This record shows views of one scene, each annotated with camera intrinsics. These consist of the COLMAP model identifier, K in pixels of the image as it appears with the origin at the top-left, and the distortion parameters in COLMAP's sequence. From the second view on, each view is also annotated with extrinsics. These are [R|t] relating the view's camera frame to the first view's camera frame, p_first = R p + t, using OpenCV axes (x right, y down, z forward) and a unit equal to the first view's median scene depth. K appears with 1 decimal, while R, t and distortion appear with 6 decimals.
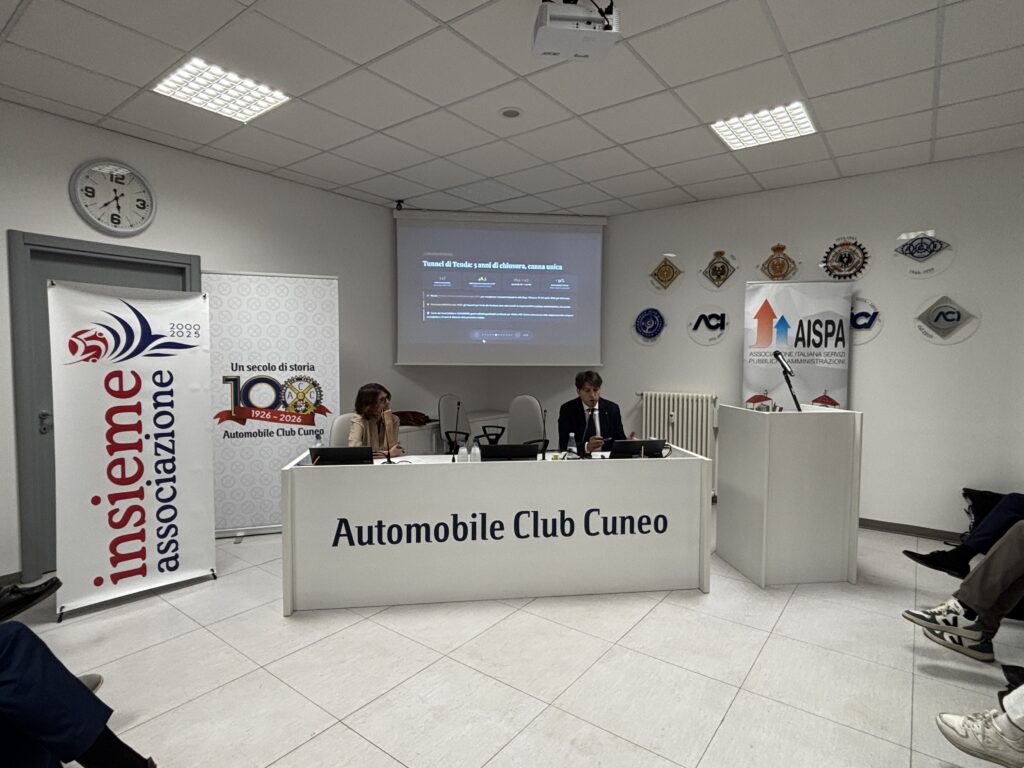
lens RADIAL K [[540.3, 0, 508.0], [0, 540.3, 384.5], [0, 0, 1]] dist [-0.018530, 0.002021]
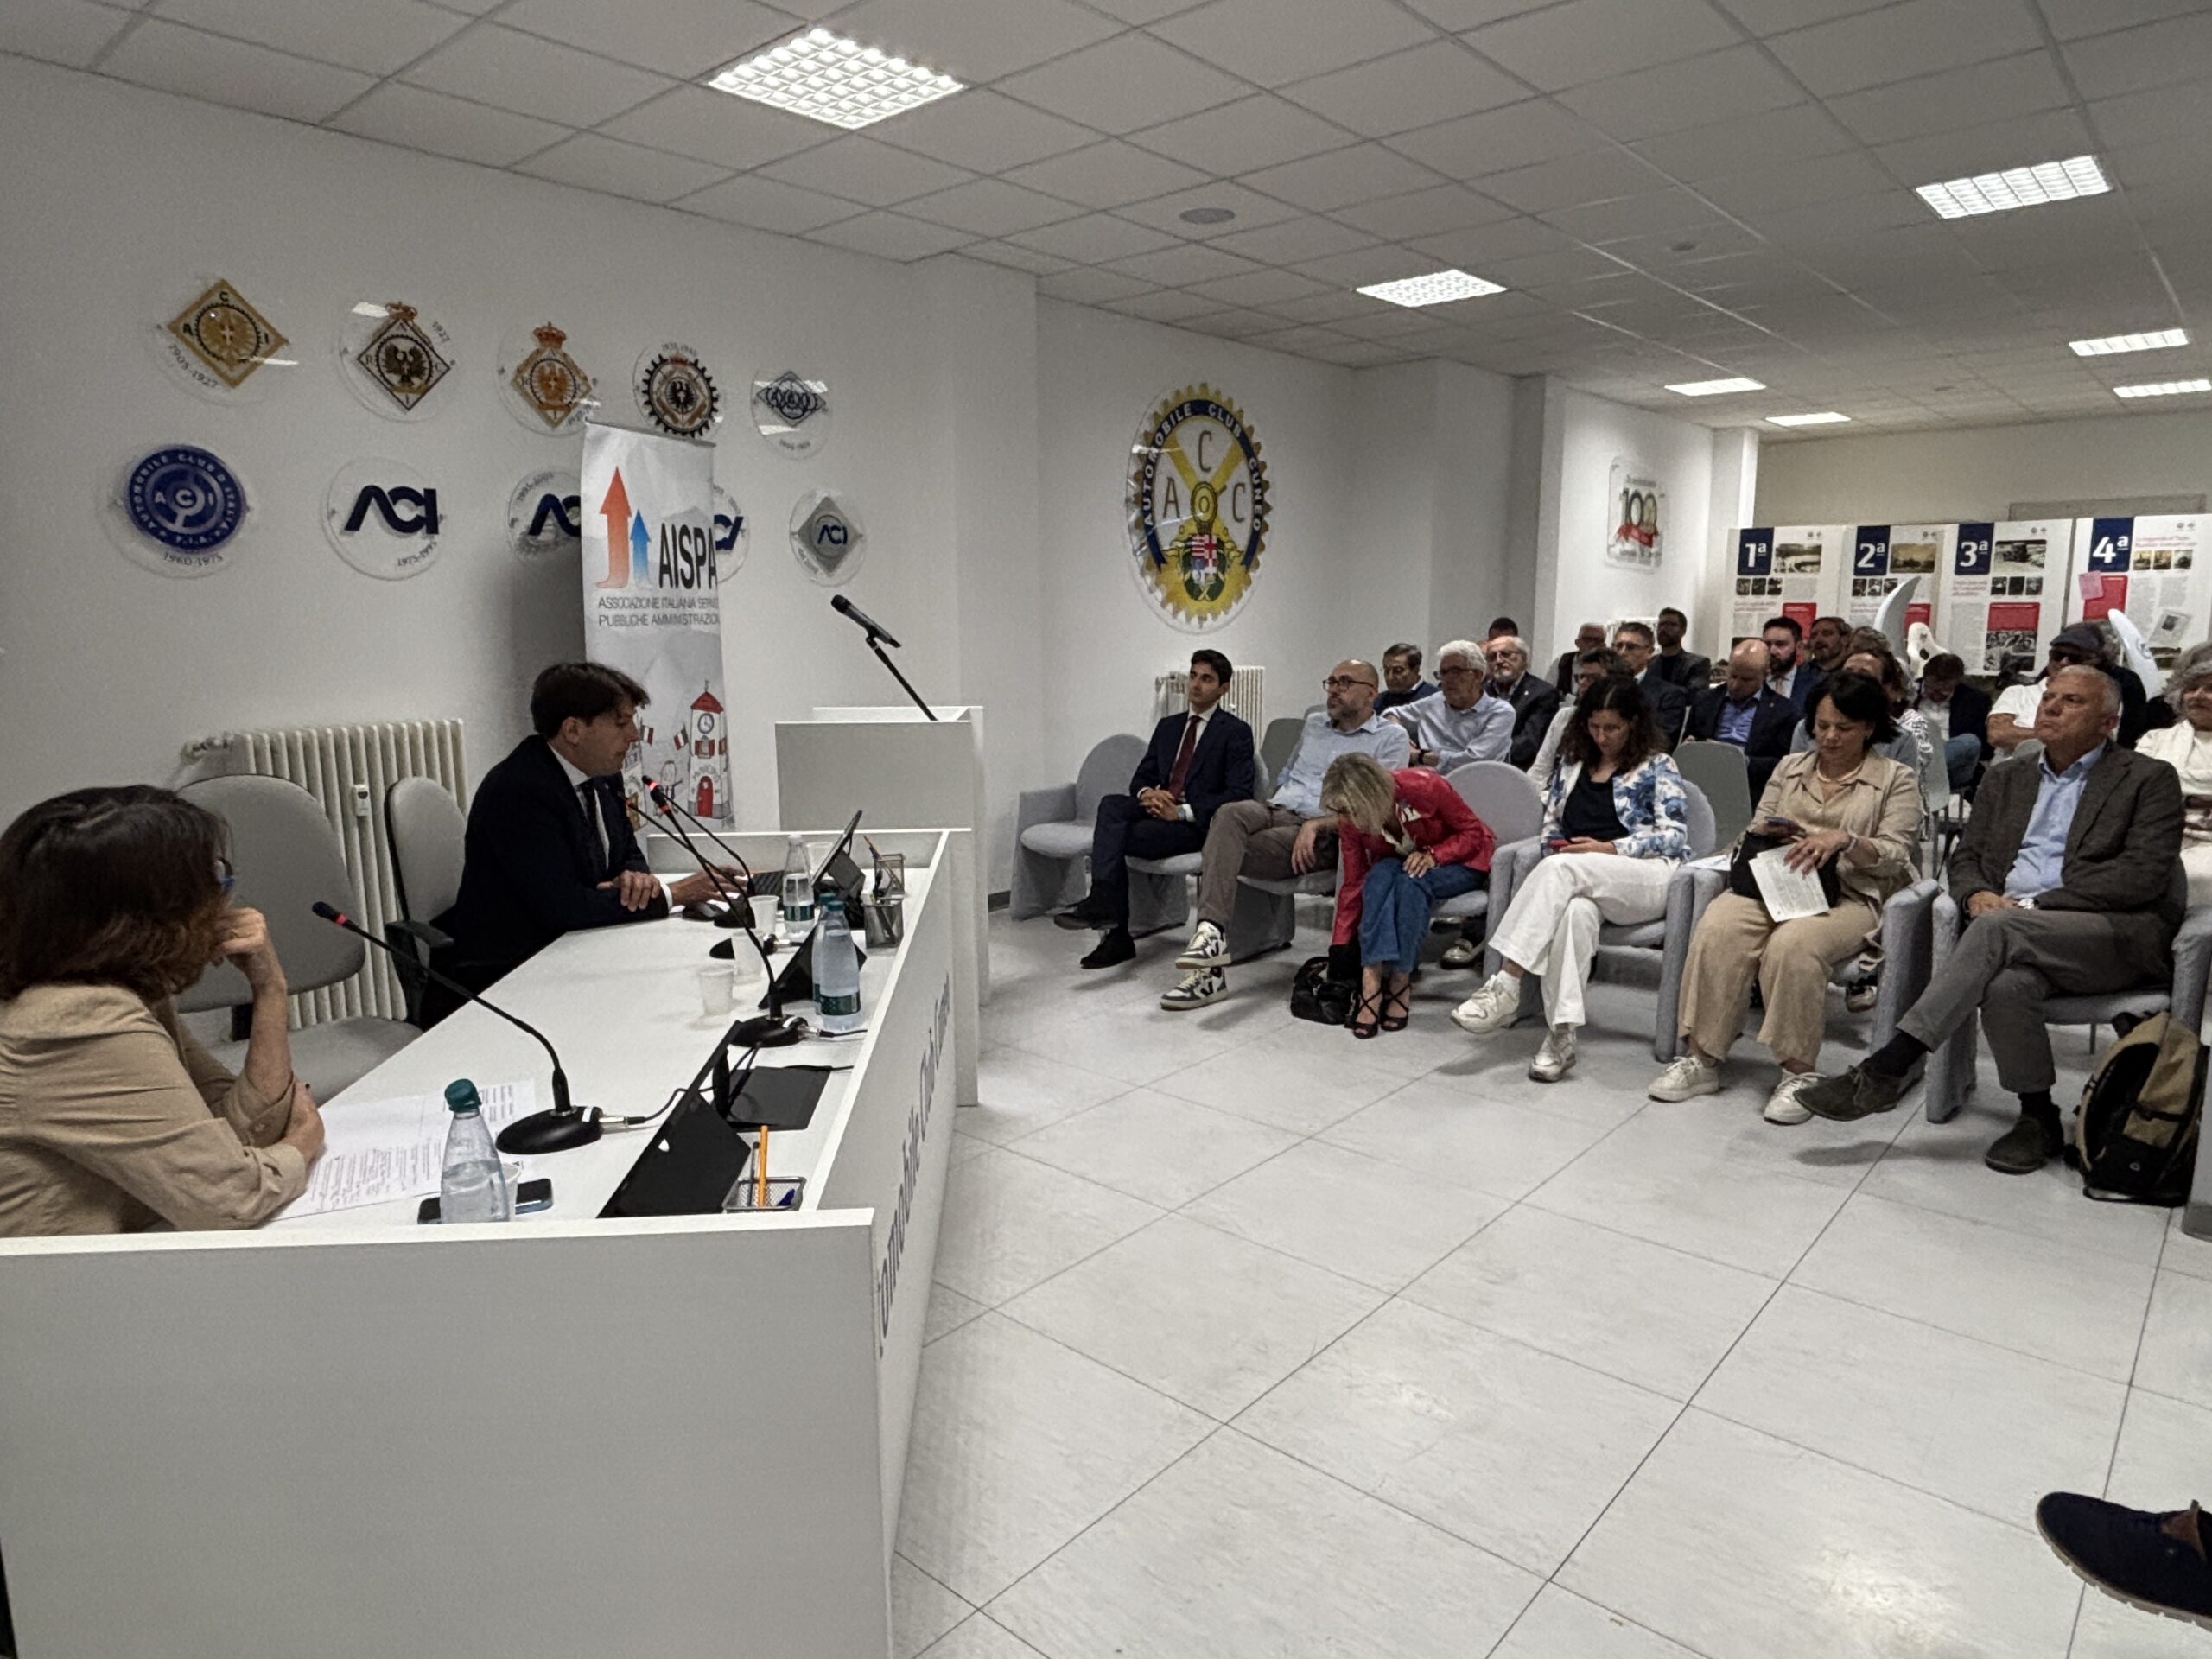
lens RADIAL K [[1331.0, 0, 1104.7], [0, 1331.0, 840.9], [0, 0, 1]] dist [0.002227, -0.012492]
pose [[0.071201, -0.175039, 0.981984, -0.551590], [0.062693, 0.983321, 0.170731, -0.028954], [-0.995490, 0.049408, 0.080987, 0.574706]]
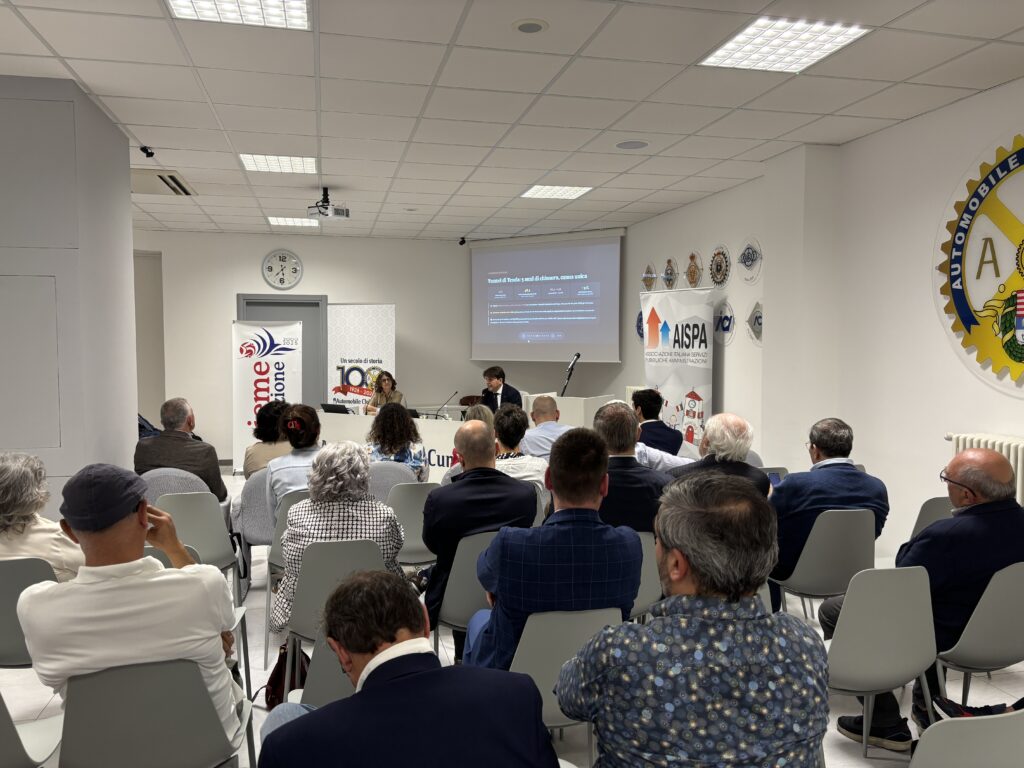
lens RADIAL K [[776.3, 0, 510.8], [0, 776.3, 386.4], [0, 0, 1]] dist [0.002348, -0.025145]
pose [[0.777941, 0.031777, -0.627534, 1.327116], [-0.030100, 0.999458, 0.013296, 0.000253], [0.627616, 0.008546, 0.778476, -0.504381]]
